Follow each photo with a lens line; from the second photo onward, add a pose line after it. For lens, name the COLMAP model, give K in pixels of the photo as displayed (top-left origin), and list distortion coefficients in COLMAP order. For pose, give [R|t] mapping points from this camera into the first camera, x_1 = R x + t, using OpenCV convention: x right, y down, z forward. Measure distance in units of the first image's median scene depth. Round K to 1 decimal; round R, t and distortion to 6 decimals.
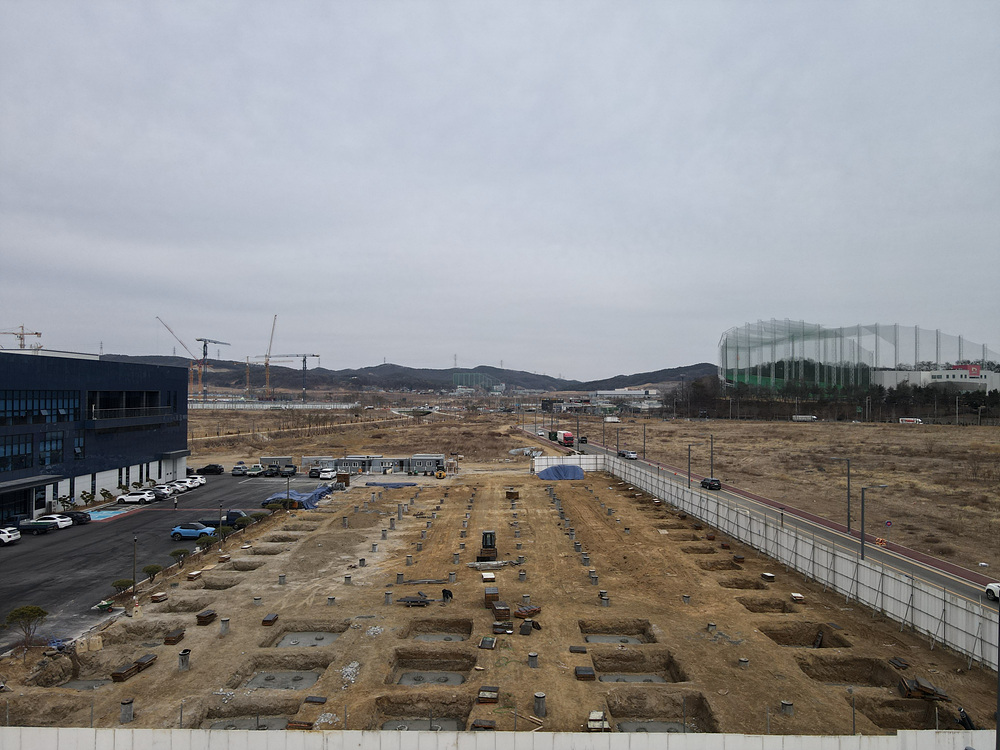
lens RADIAL K [[725.6, 0, 500.0], [0, 725.6, 375.0], [0, 0, 1]] dist [0.004599, 0.011055]
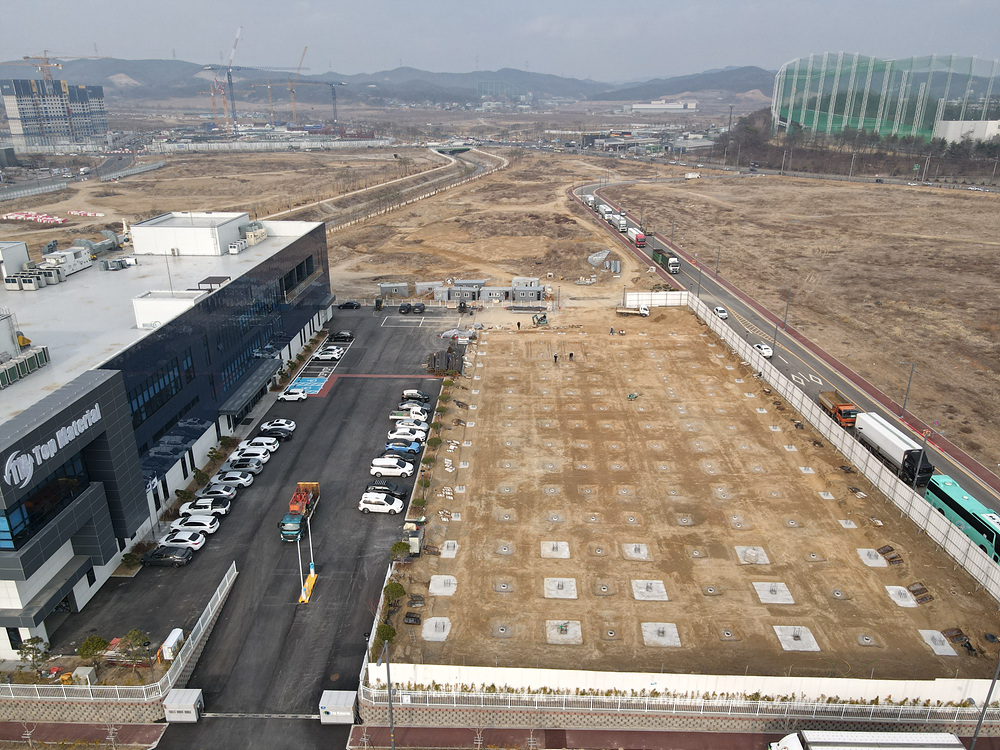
lens RADIAL K [[726.2, 0, 502.3], [0, 726.2, 379.9], [0, 0, 1]] dist [0.009244, 0.001095]
pose [[0.999693, 0.005001, -0.024276, -0.042188], [0.004858, 0.920901, 0.389767, -0.073566], [0.024304, -0.389765, 0.920594, -0.039466]]
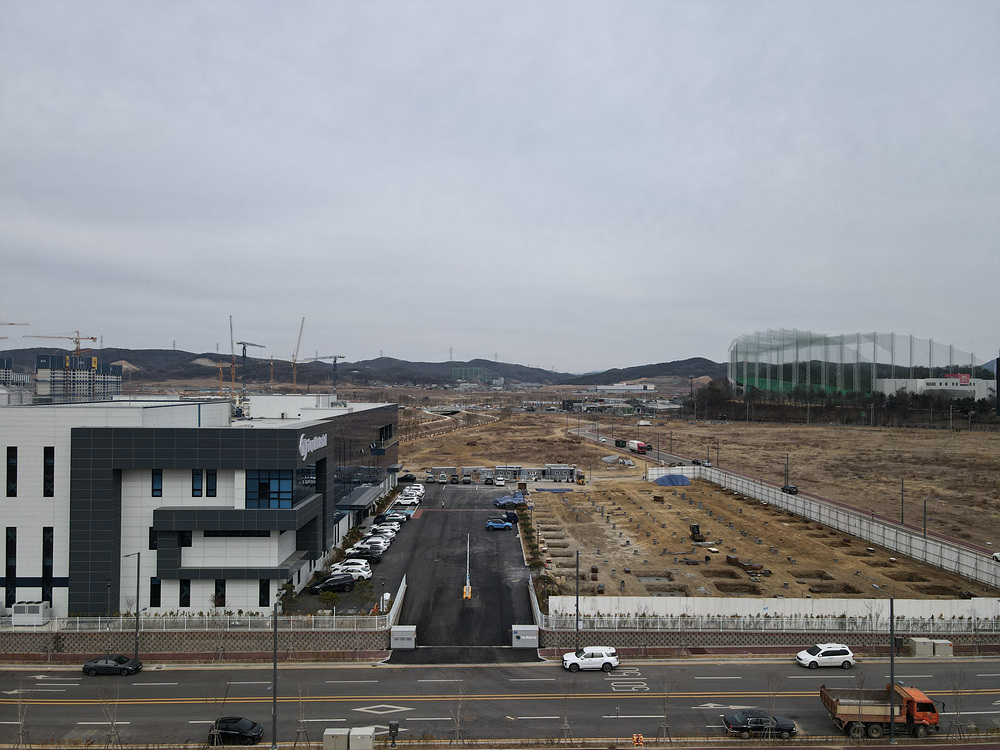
lens RADIAL K [[725.6, 0, 500.0], [0, 725.6, 375.0], [0, 0, 1]] dist [0.004599, 0.011055]
pose [[0.999867, 0.000680, 0.016303, -0.087441], [-0.000882, 0.999922, 0.012420, -0.026474], [-0.016293, -0.012433, 0.999790, -0.116985]]
